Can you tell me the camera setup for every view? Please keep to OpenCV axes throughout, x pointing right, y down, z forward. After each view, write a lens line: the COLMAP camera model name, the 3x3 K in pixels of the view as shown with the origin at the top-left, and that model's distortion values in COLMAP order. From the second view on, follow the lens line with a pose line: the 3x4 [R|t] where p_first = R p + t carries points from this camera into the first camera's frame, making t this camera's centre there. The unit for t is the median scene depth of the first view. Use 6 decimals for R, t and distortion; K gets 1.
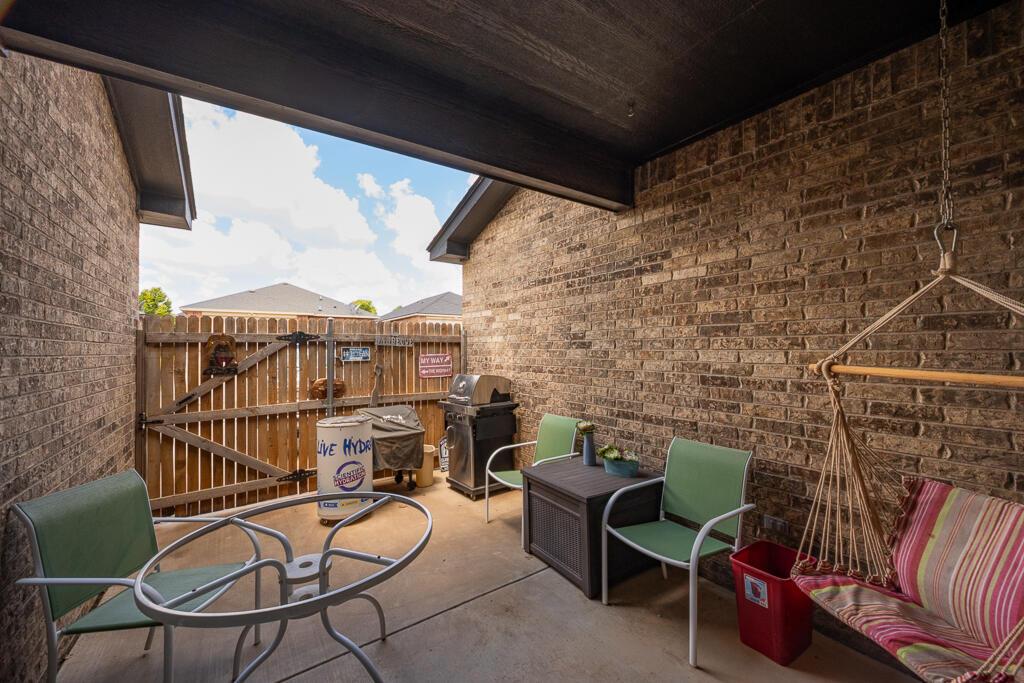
lens RADIAL K [[401.9, 0, 509.6], [0, 401.9, 344.9], [0, 0, 1]] dist [-0.000421, -0.000972]
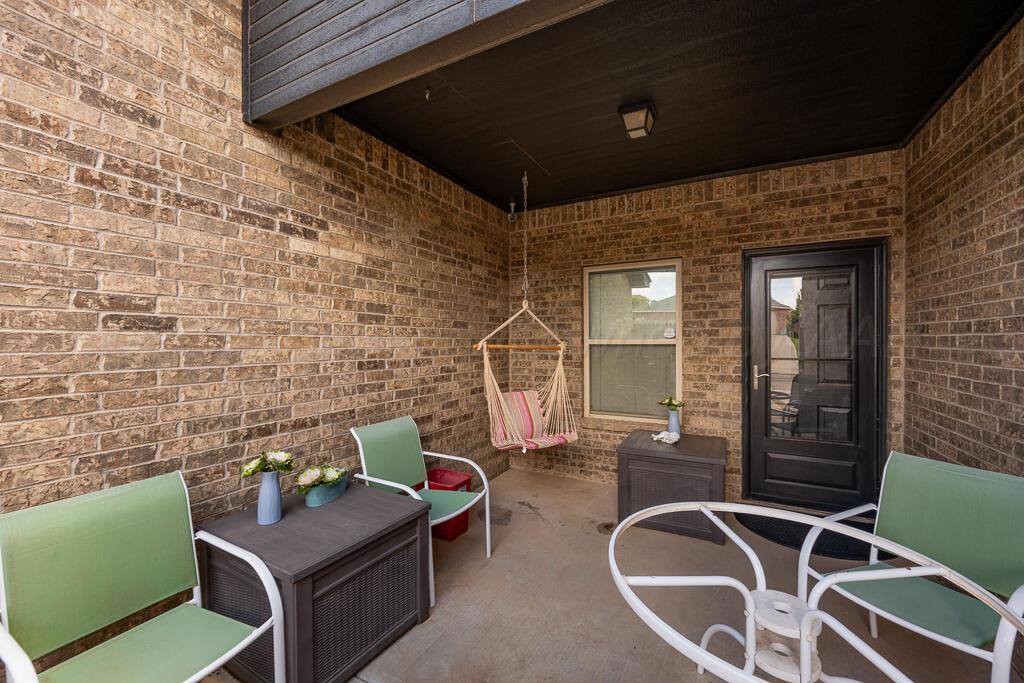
lens RADIAL K [[401.9, 0, 508.5], [0, 401.9, 342.7], [0, 0, 1]] dist [-0.000421, -0.000972]
pose [[-0.451690, 0.001220, 0.892174, -0.553938], [-0.006853, 0.999965, -0.004837, 0.029119], [-0.892149, -0.008299, -0.451666, 1.035397]]
